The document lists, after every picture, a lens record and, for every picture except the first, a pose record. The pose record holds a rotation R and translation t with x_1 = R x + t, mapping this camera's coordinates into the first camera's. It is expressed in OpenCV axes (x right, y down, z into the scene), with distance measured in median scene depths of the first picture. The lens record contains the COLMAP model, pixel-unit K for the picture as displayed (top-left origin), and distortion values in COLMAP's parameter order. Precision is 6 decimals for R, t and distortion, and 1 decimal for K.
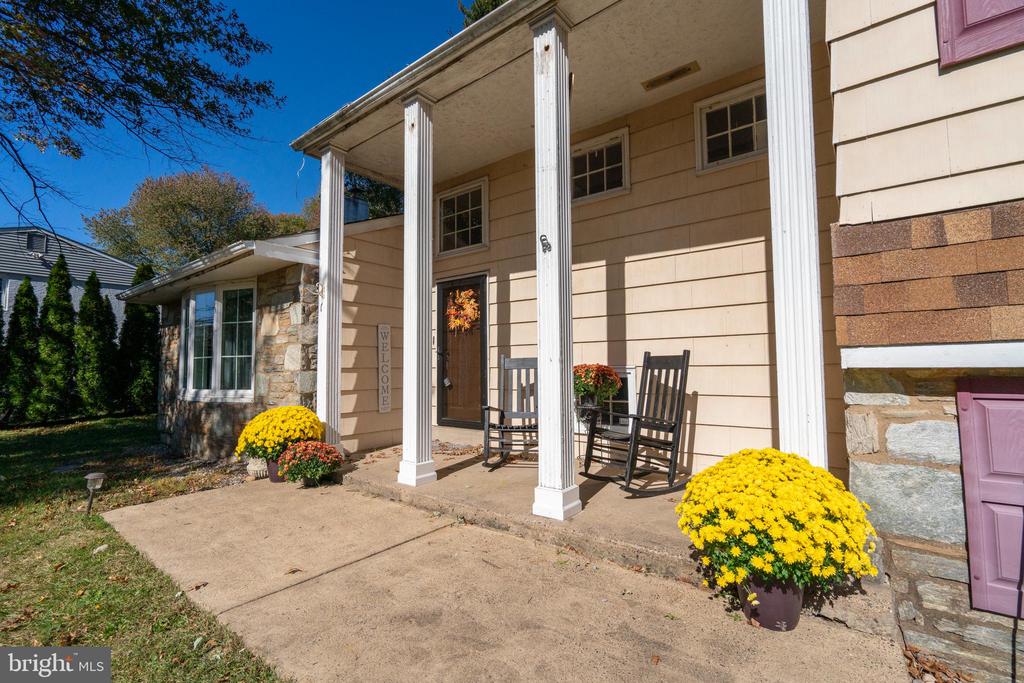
lens RADIAL K [[453.2, 0, 508.4], [0, 453.2, 337.4], [0, 0, 1]] dist [-0.001935, 0.001212]
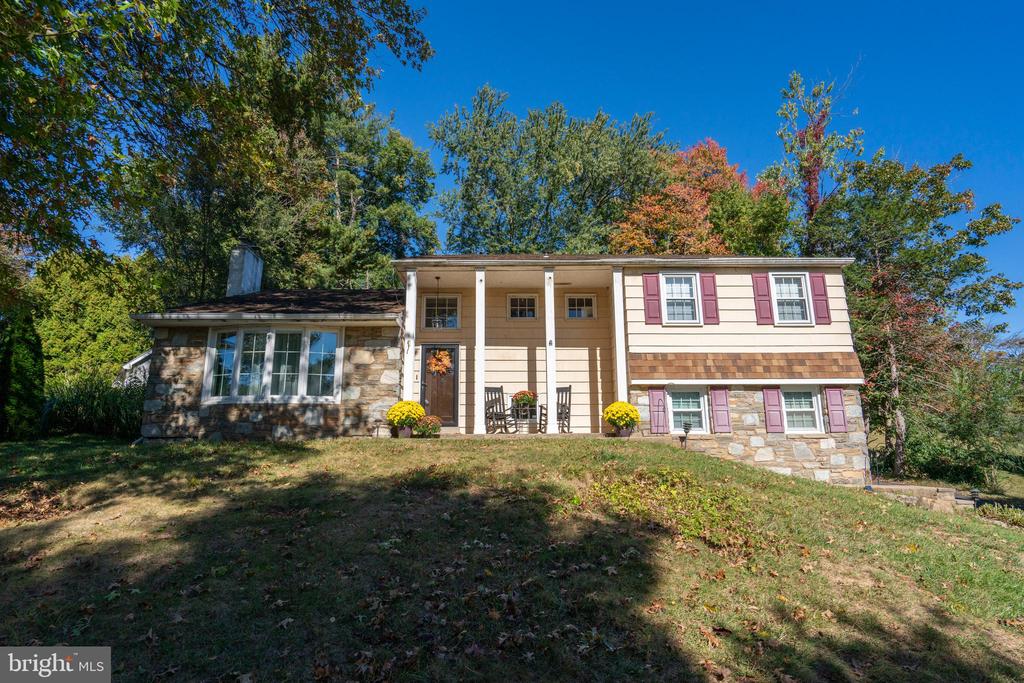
lens RADIAL K [[516.6, 0, 510.7], [0, 516.6, 341.1], [0, 0, 1]] dist [0.000071, 0.000611]
pose [[0.771029, 0.133800, 0.622584, -1.268966], [-0.040873, 0.986059, -0.161295, 0.192734], [-0.635487, 0.098916, 0.765750, -0.814871]]
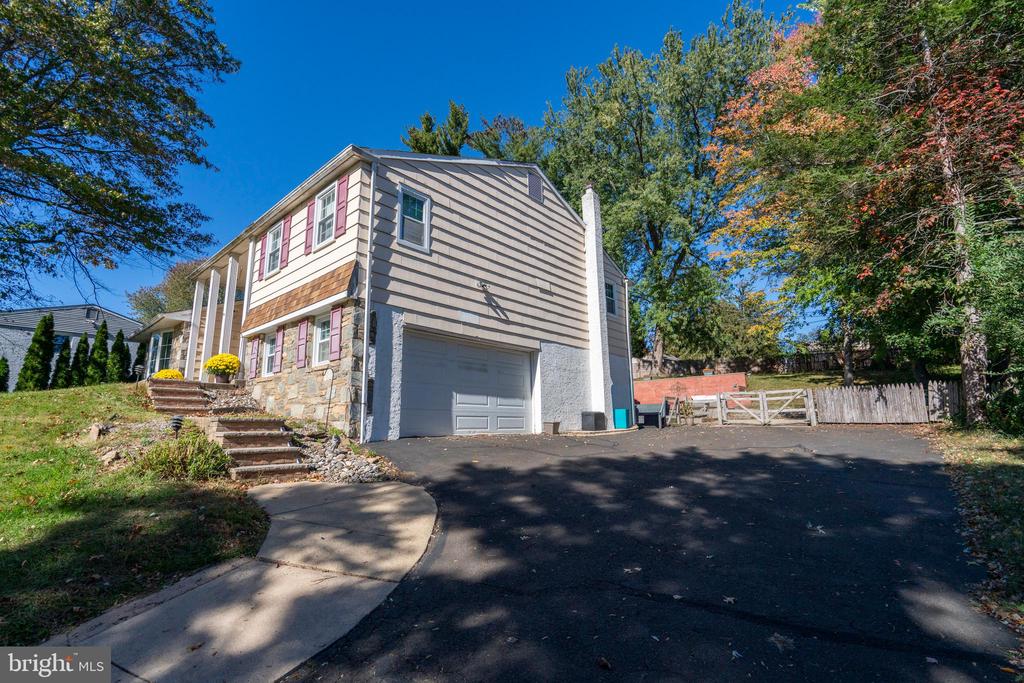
lens RADIAL K [[456.8, 0, 509.5], [0, 456.8, 337.9], [0, 0, 1]] dist [-0.000741, 0.004854]
pose [[0.998246, -0.017837, -0.056460, 1.496520], [0.010388, 0.991516, -0.129573, 0.286180], [0.058292, 0.128759, 0.989961, -1.452521]]
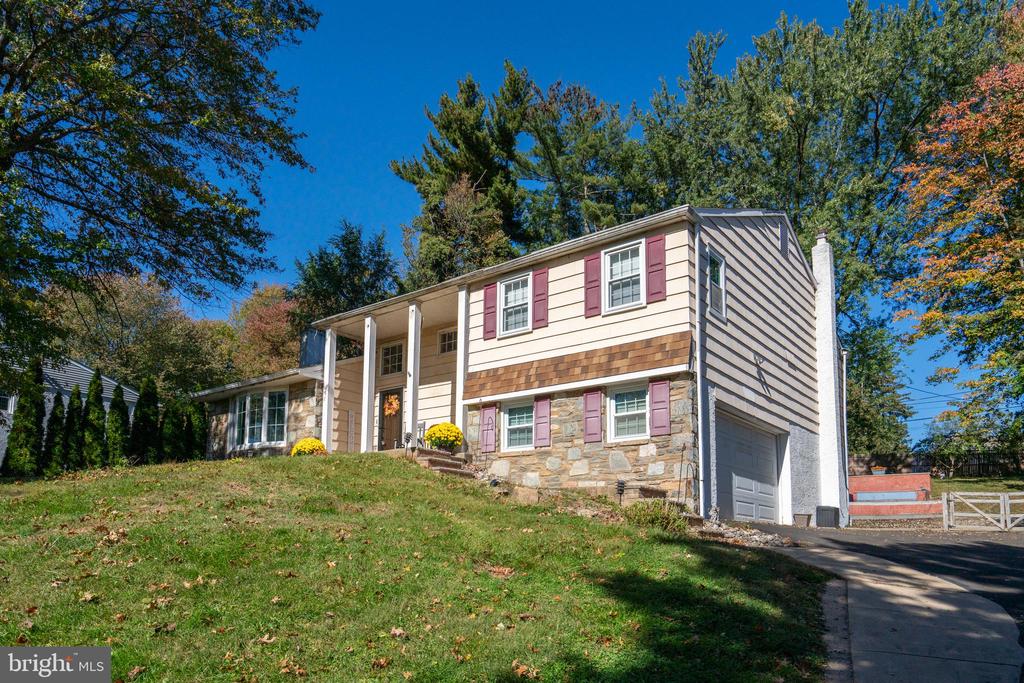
lens RADIAL K [[699.6, 0, 513.9], [0, 699.6, 461.4], [0, 0, 1]] dist [0.040287, -0.008146]
pose [[0.999729, 0.022980, 0.003687, 0.449681], [-0.022713, 0.997886, -0.060894, 0.379120], [-0.005079, 0.060794, 0.998137, -2.143433]]
